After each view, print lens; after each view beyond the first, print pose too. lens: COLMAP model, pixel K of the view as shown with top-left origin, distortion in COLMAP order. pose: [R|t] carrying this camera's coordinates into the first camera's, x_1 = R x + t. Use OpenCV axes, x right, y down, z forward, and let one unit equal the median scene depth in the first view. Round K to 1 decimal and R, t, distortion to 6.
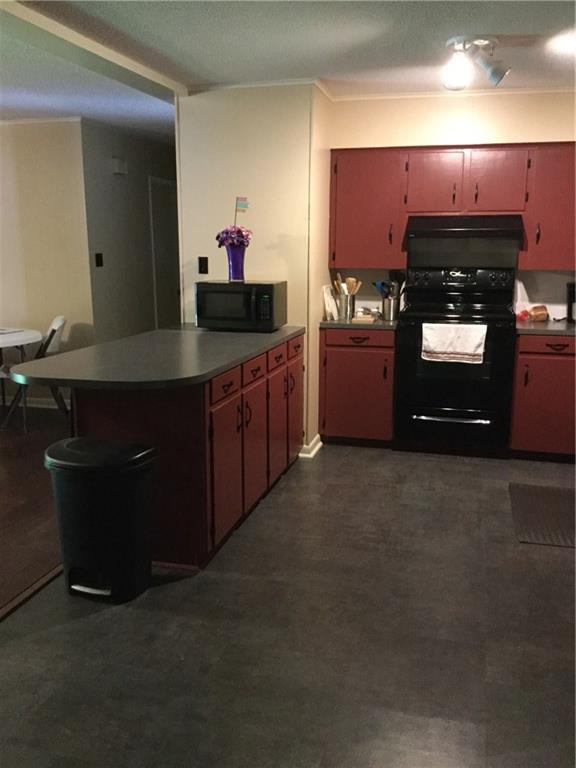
lens RADIAL K [[680.4, 0, 282.1], [0, 680.4, 385.0], [0, 0, 1]] dist [0.020195, -0.042300]
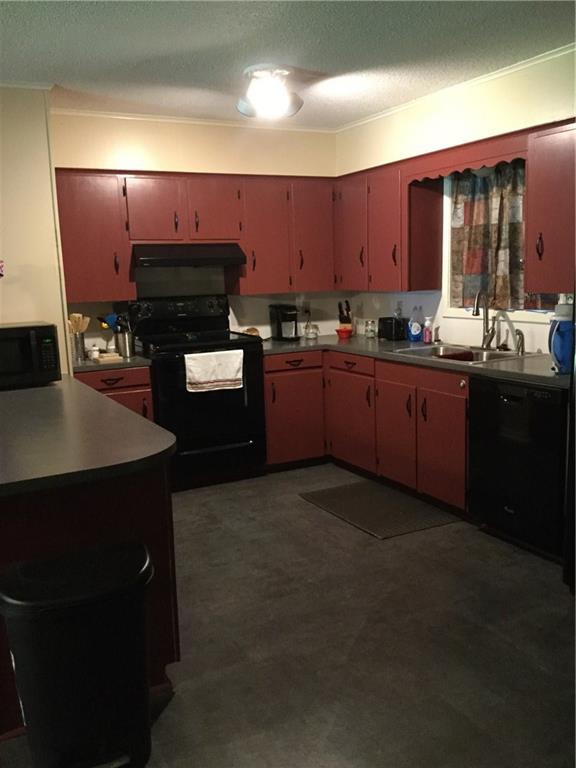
lens RADIAL K [[680.4, 0, 284.7], [0, 680.4, 386.4], [0, 0, 1]] dist [0.020195, -0.042300]
pose [[0.736926, -0.137957, 0.661746, -0.328911], [0.168197, 0.985586, 0.018164, -0.040309], [-0.654713, 0.097918, 0.749508, 0.195481]]
